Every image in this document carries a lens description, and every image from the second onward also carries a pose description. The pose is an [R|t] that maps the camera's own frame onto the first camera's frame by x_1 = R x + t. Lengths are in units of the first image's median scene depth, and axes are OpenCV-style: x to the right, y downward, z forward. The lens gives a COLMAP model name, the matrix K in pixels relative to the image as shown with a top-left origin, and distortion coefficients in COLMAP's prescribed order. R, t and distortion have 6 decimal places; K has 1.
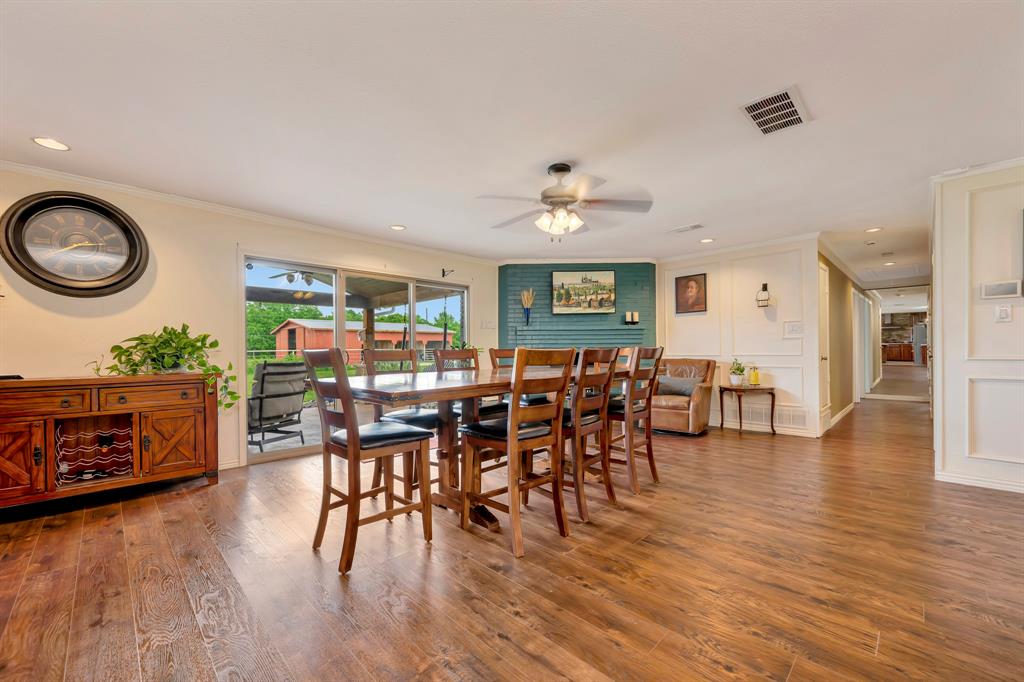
lens RADIAL K [[405.9, 0, 511.2], [0, 405.9, 348.0], [0, 0, 1]] dist [-0.003000, 0.001107]
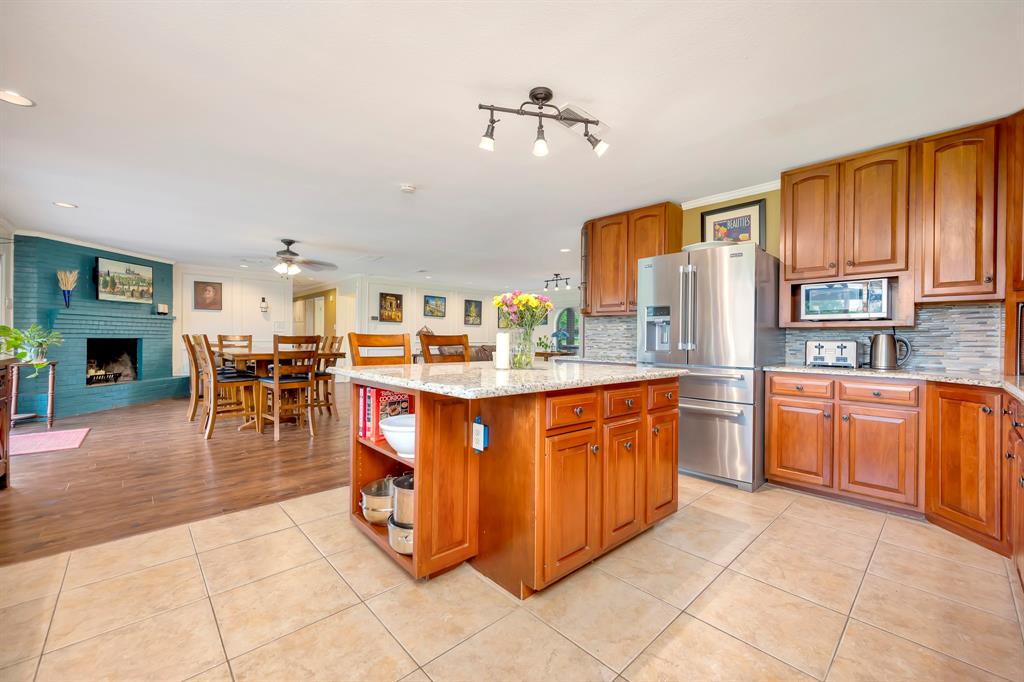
lens RADIAL K [[405.9, 0, 513.2], [0, 405.9, 340.3], [0, 0, 1]] dist [-0.003000, 0.001107]
pose [[0.029760, 0.004934, 0.999545, -0.868048], [-0.013539, 0.999898, -0.004532, 0.007243], [-0.999465, -0.013398, 0.029824, -0.056924]]
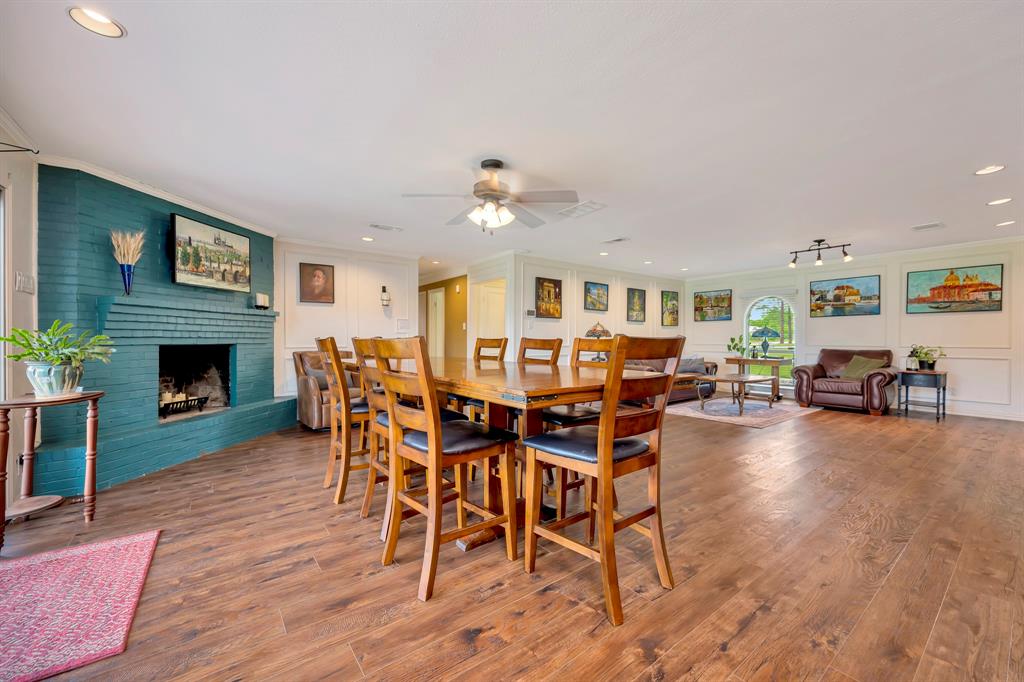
lens RADIAL K [[405.9, 0, 517.9], [0, 405.9, 340.4], [0, 0, 1]] dist [-0.003000, 0.001107]
pose [[0.130779, 0.007435, 0.991384, -0.443693], [-0.005652, 0.999961, -0.006754, 0.005847], [-0.991395, -0.004720, 0.130816, 0.398377]]
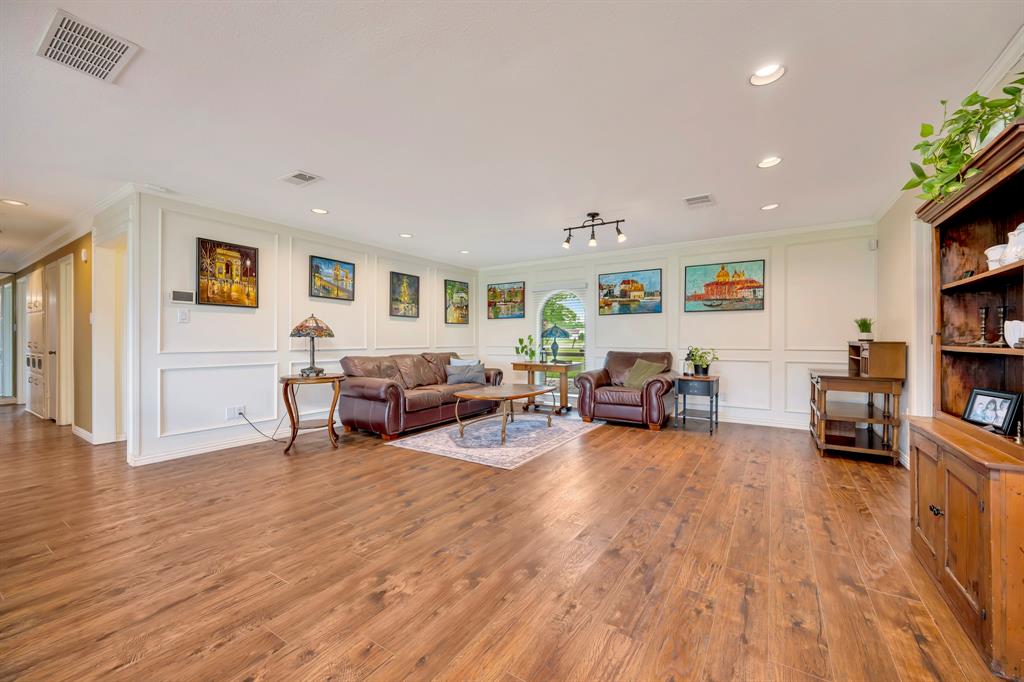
lens RADIAL K [[405.9, 0, 517.2], [0, 405.9, 339.2], [0, 0, 1]] dist [-0.003000, 0.001107]
pose [[-0.217174, 0.012558, 0.976052, -0.112731], [-0.002118, 0.999909, -0.013336, 0.001003], [-0.976131, -0.004963, -0.217127, 0.126050]]
